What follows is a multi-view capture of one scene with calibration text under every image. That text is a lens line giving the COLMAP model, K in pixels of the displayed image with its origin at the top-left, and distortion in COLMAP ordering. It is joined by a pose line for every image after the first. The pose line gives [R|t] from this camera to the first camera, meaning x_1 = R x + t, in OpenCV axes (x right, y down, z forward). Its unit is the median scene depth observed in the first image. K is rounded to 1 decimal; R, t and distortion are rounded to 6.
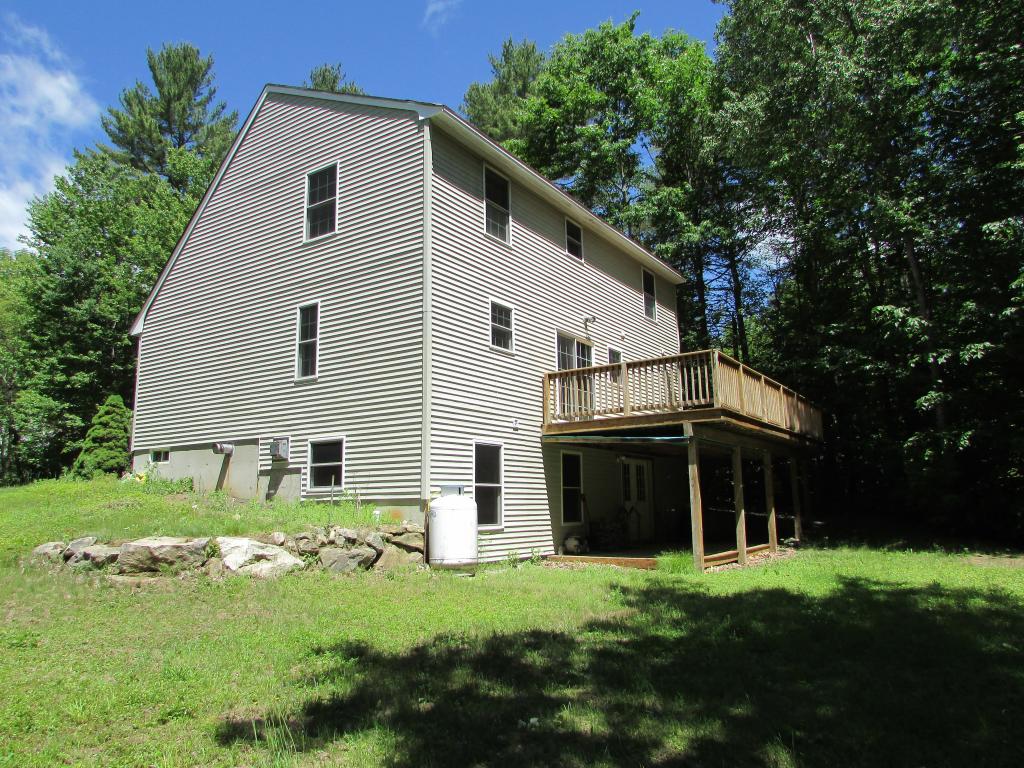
lens RADIAL K [[724.5, 0, 515.6], [0, 724.5, 386.1], [0, 0, 1]] dist [-0.023053, 0.003043]
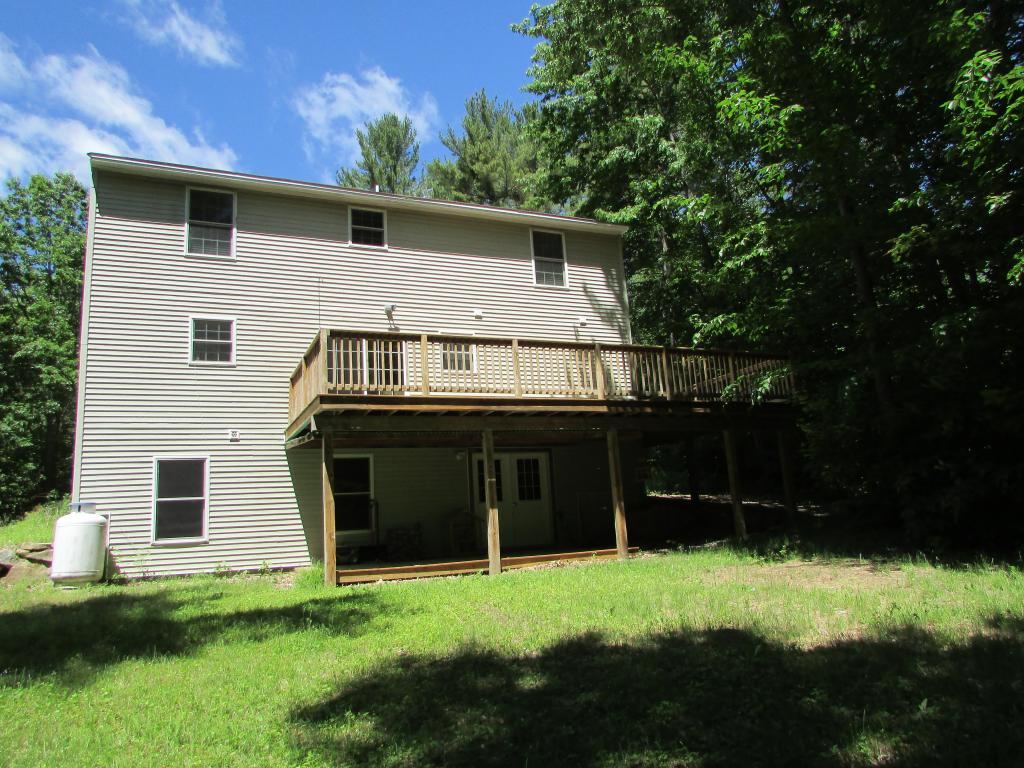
lens RADIAL K [[724.5, 0, 515.6], [0, 724.5, 386.1], [0, 0, 1]] dist [-0.023053, 0.003043]
pose [[0.843806, -0.136455, -0.519009, 0.846778], [0.134616, 0.990031, -0.041434, 0.078644], [0.519489, -0.034905, 0.853764, 0.356928]]
